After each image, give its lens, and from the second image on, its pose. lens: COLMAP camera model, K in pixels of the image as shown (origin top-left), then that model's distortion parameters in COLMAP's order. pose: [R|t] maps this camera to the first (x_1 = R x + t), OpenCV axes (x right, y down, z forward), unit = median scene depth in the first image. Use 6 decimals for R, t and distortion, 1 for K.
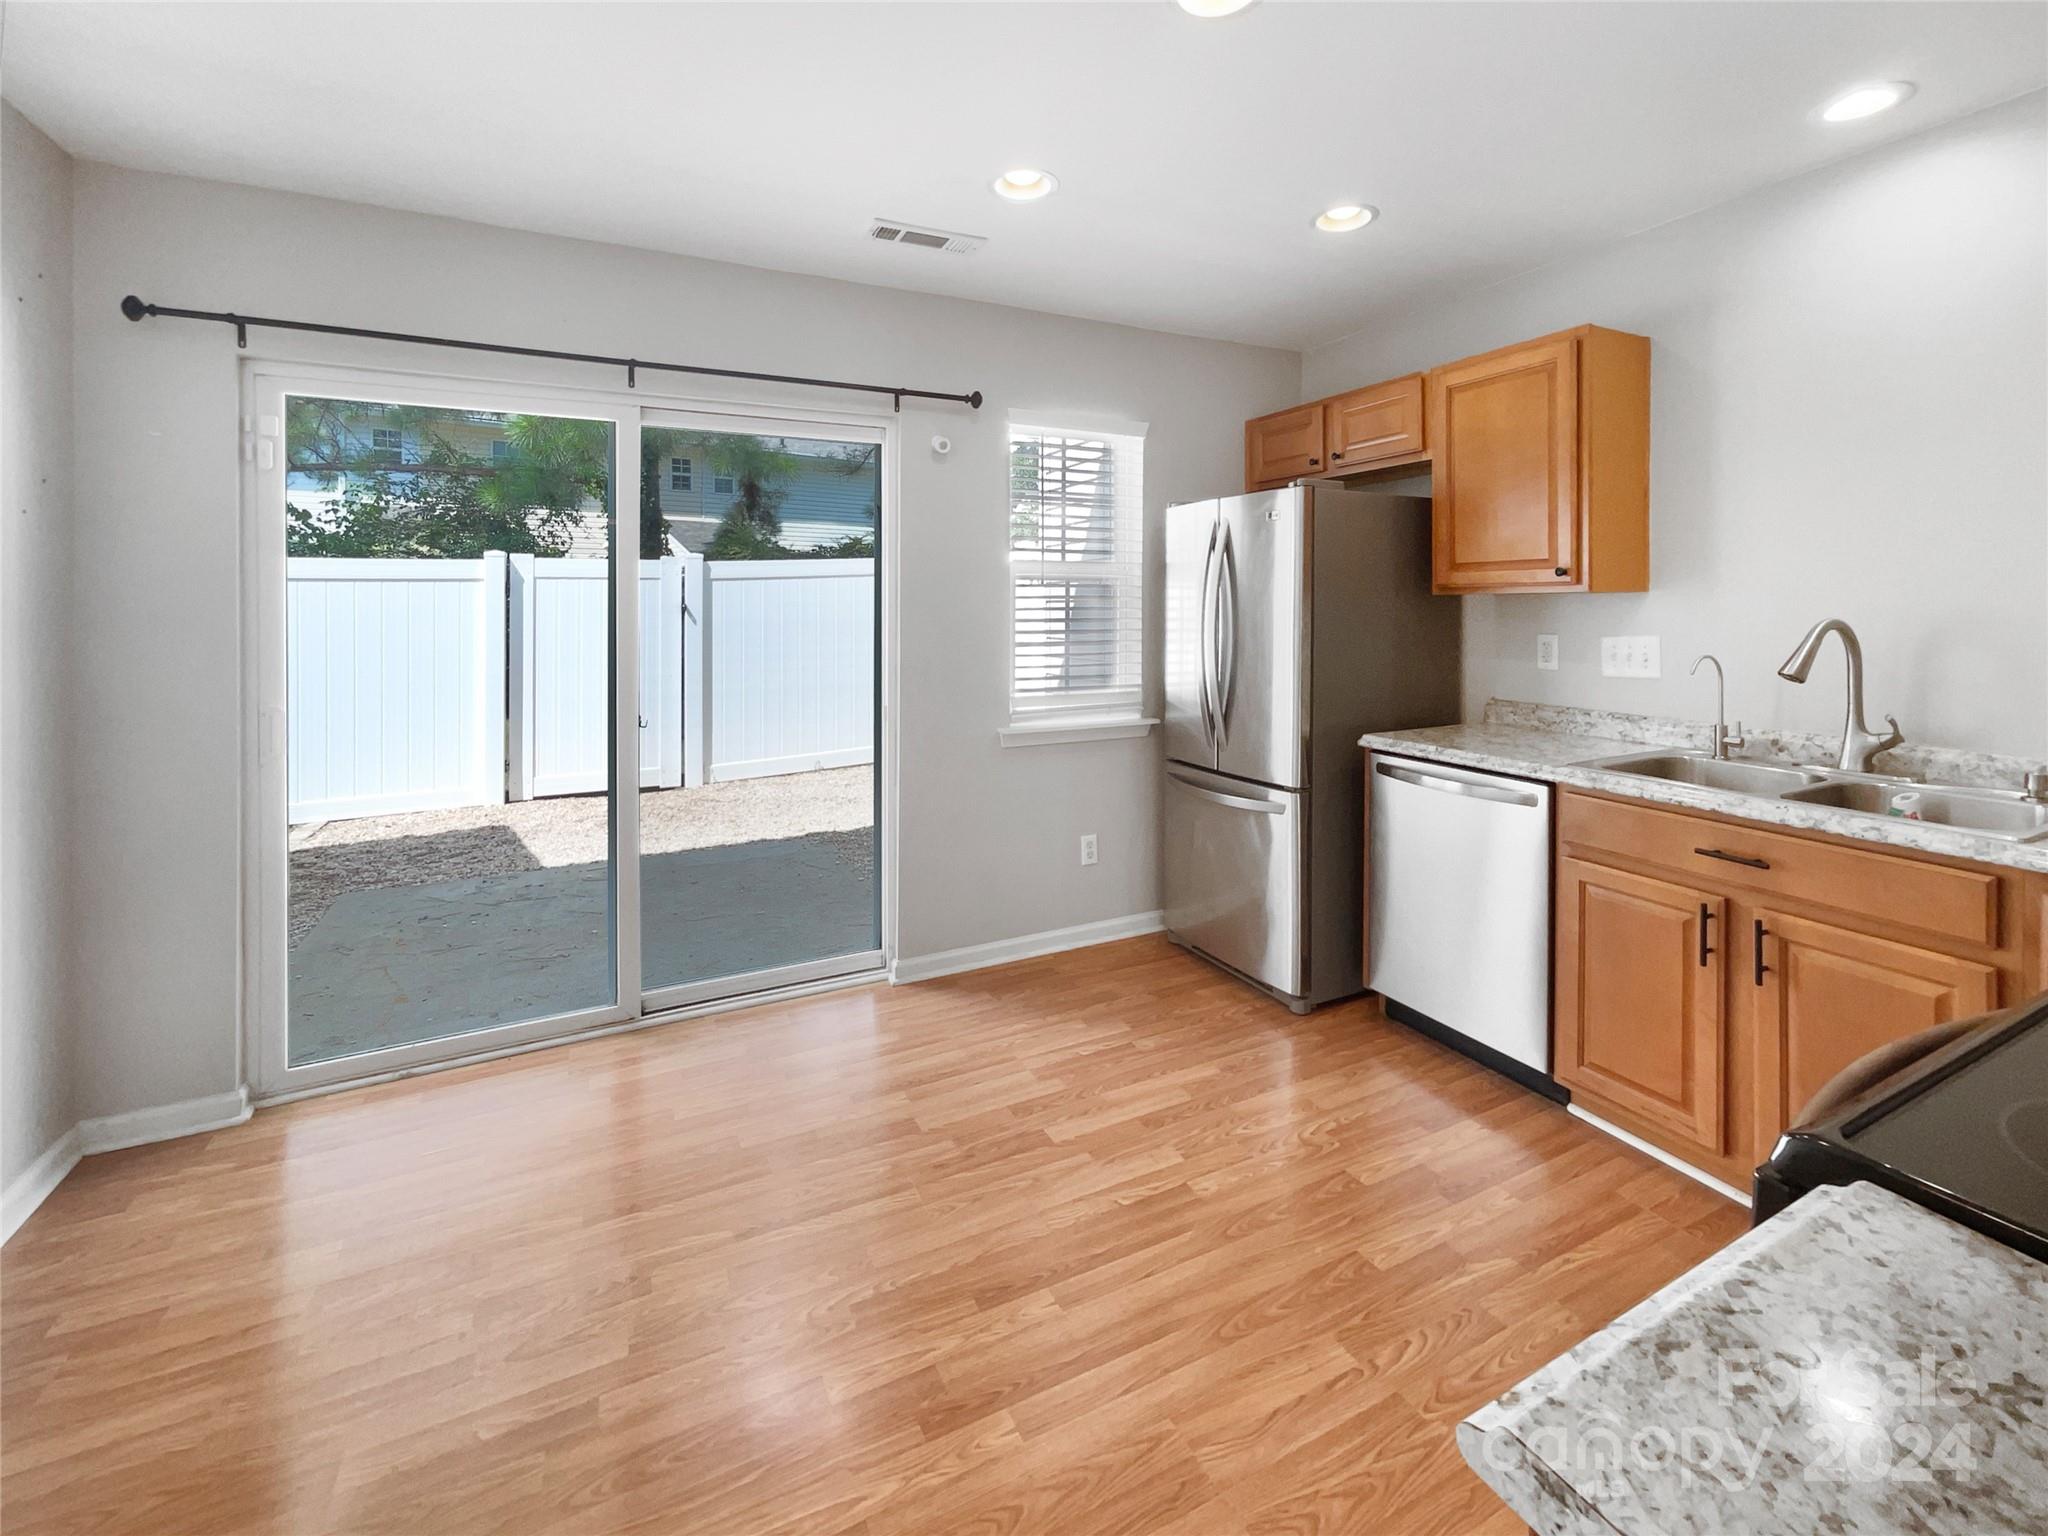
lens RADIAL K [[895.1, 0, 1062.4], [0, 895.1, 600.4], [0, 0, 1]] dist [0.002976, 0.000495]
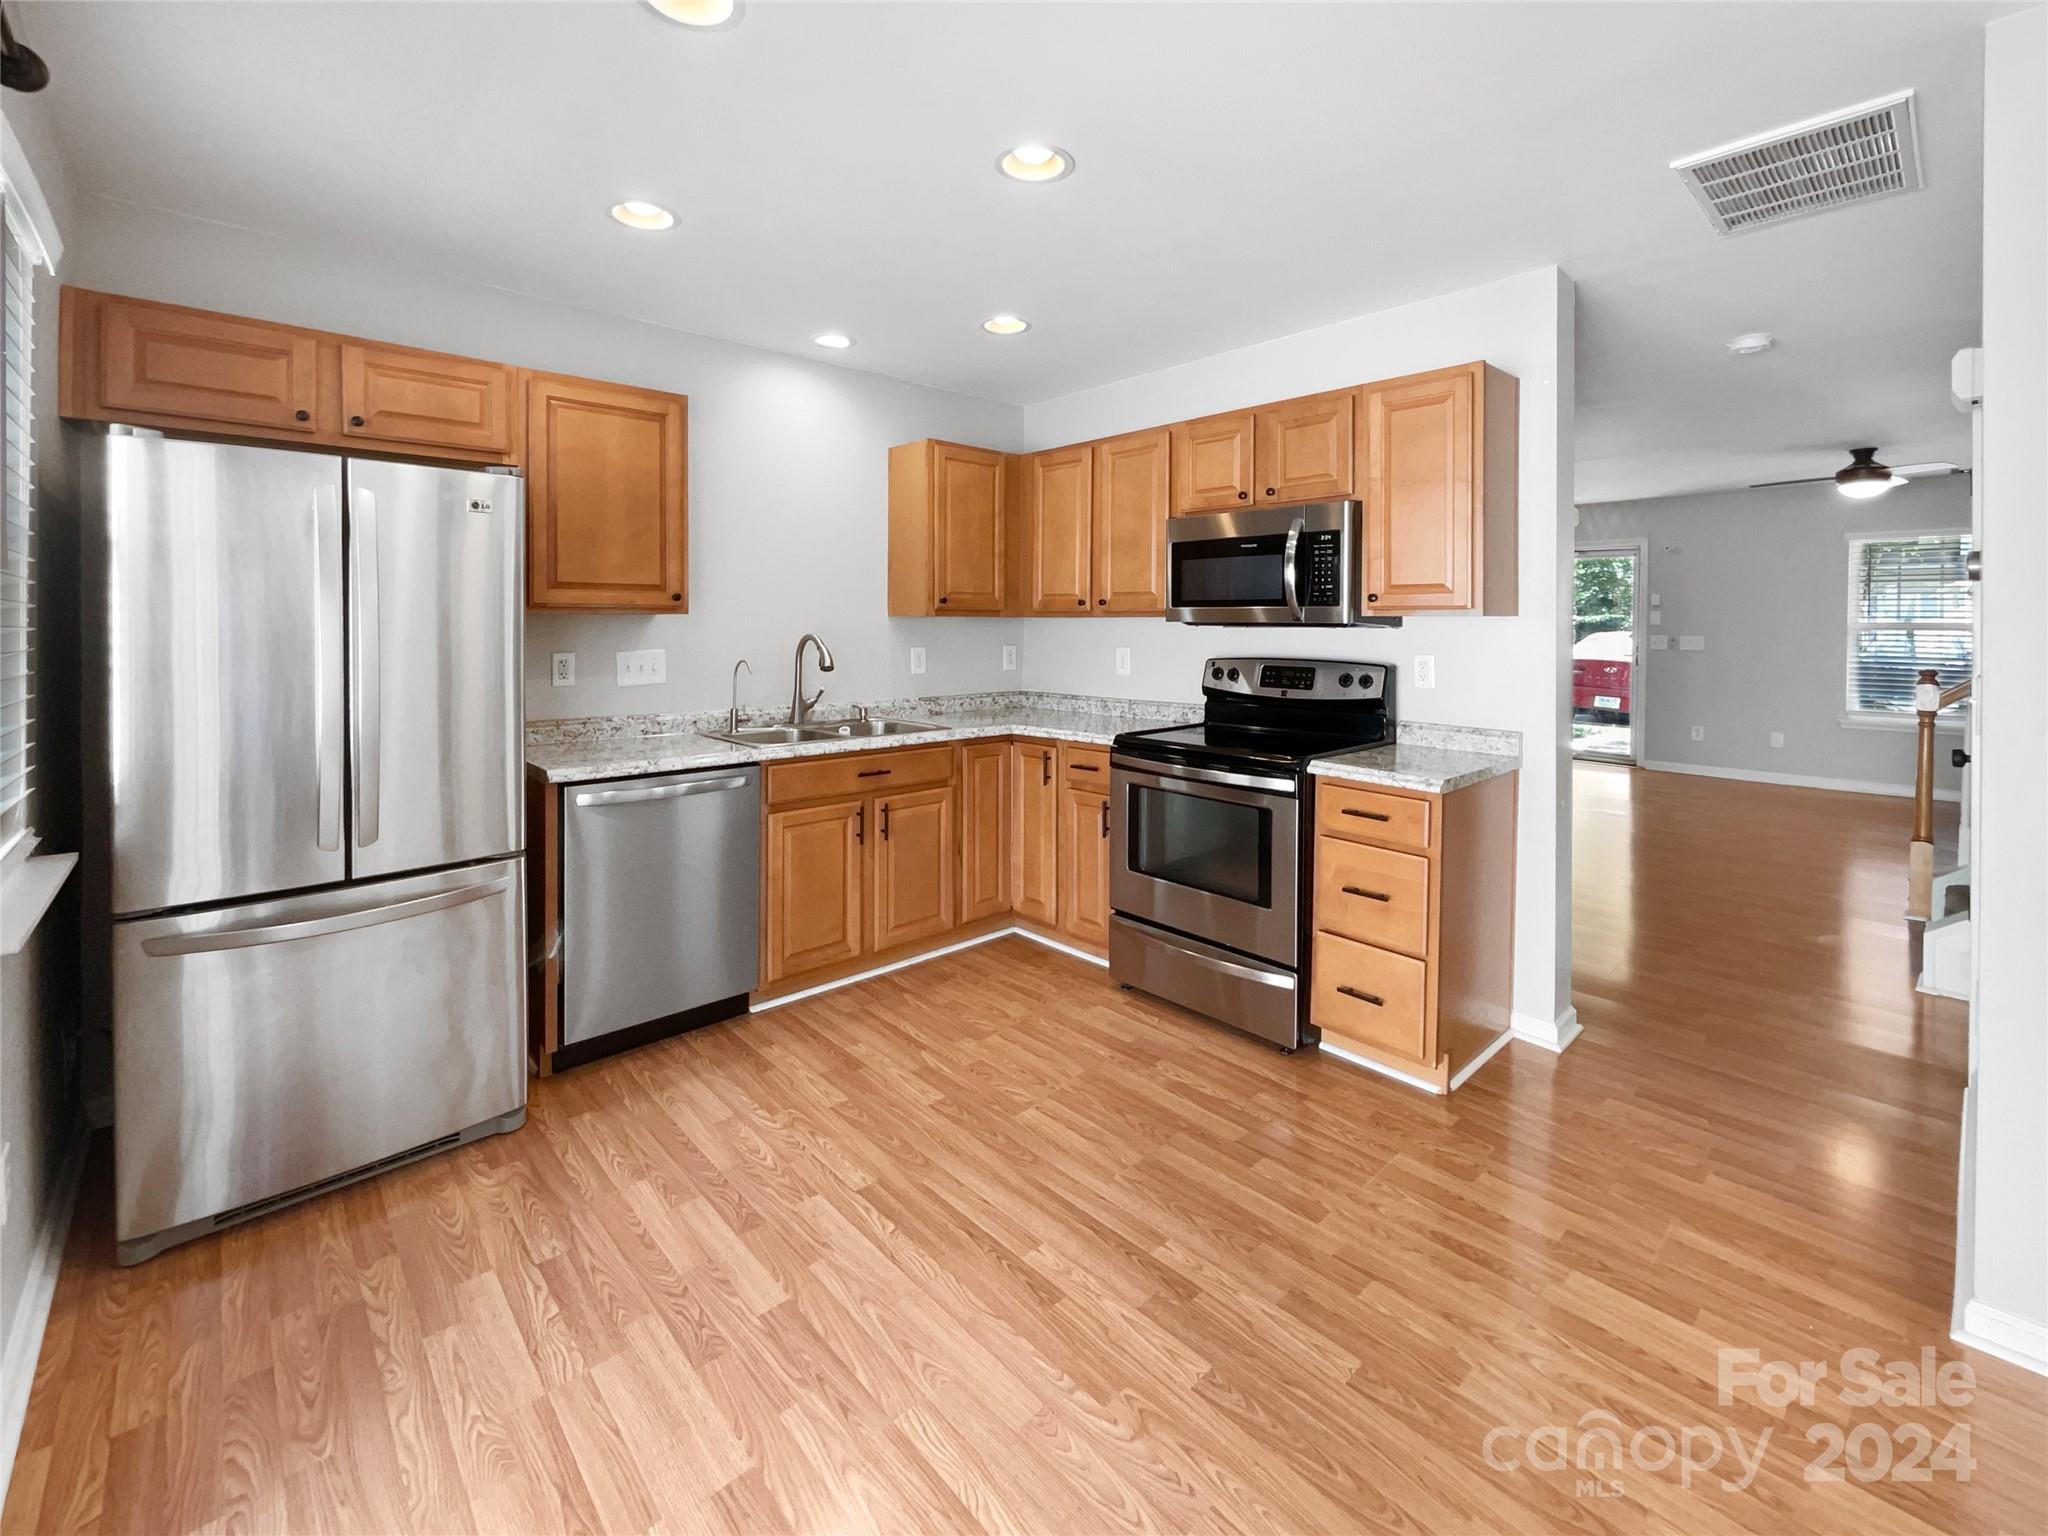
lens RADIAL K [[883.3, 0, 1020.5], [0, 883.3, 638.8], [0, 0, 1]] dist [0.001268, 0.000181]
pose [[-0.259090, -0.011064, 0.965790, -0.720616], [-0.004068, 0.999938, 0.010364, 0.010233], [-0.965845, -0.001244, -0.259119, 0.892946]]
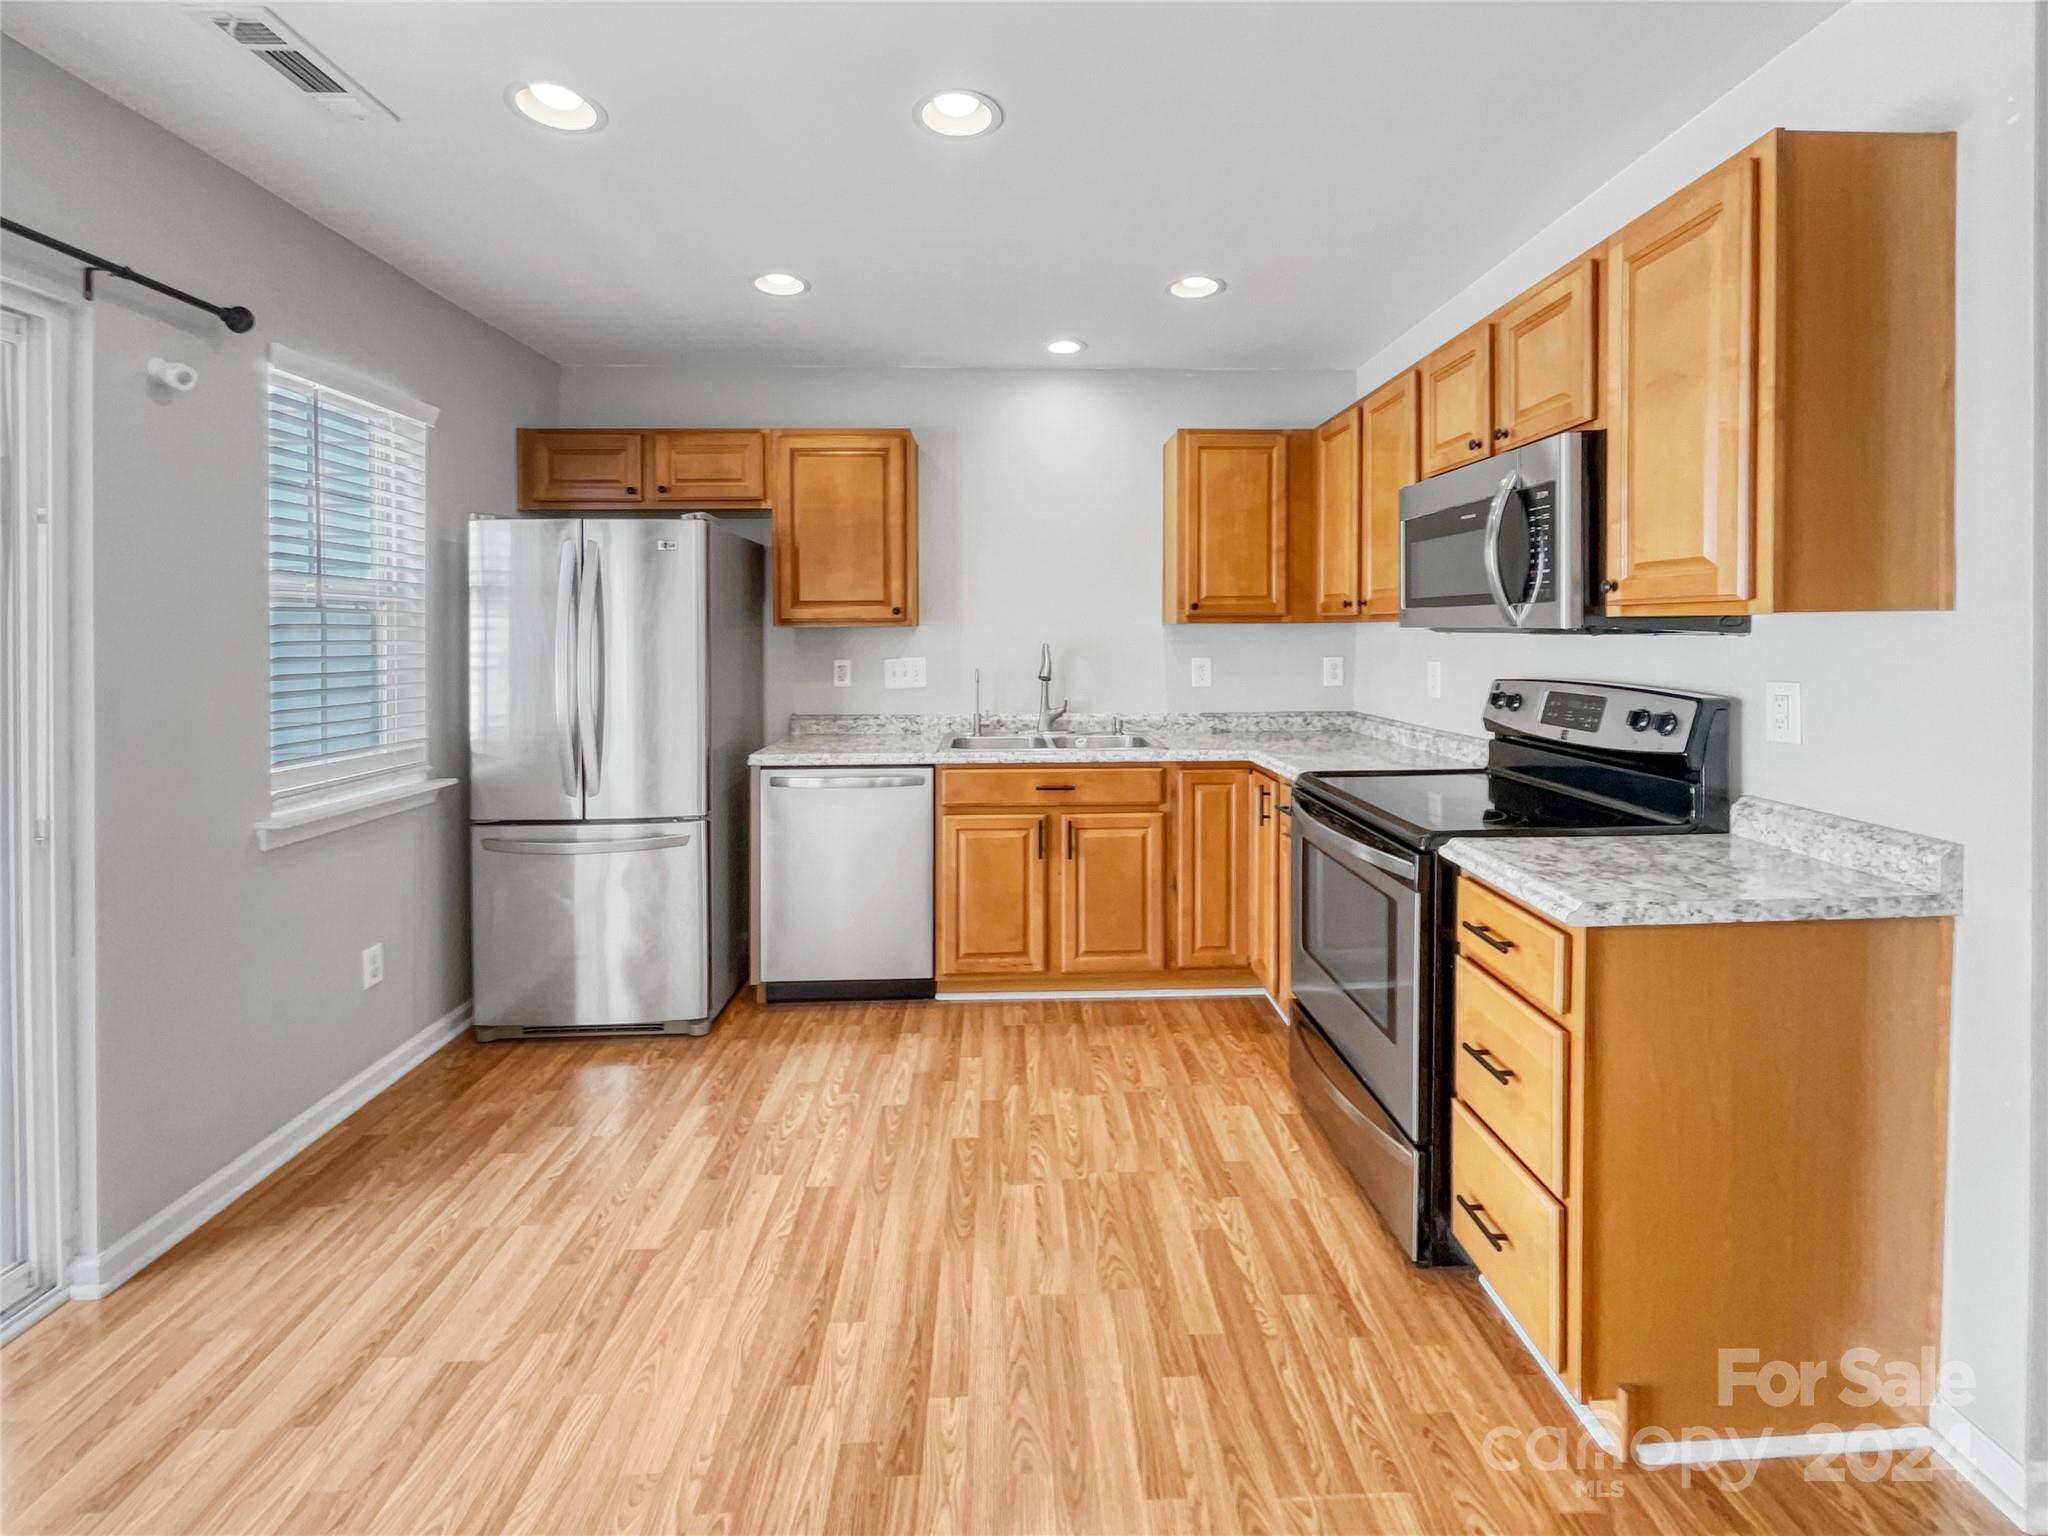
lens RADIAL K [[871.0, 0, 1033.1], [0, 871.0, 648.1], [0, 0, 1]] dist [0.000432, 0.000515]
pose [[0.426072, -0.013197, 0.904593, -0.546028], [0.000835, 0.999899, 0.014195, 0.005993], [-0.904689, -0.005293, 0.426040, 0.273938]]
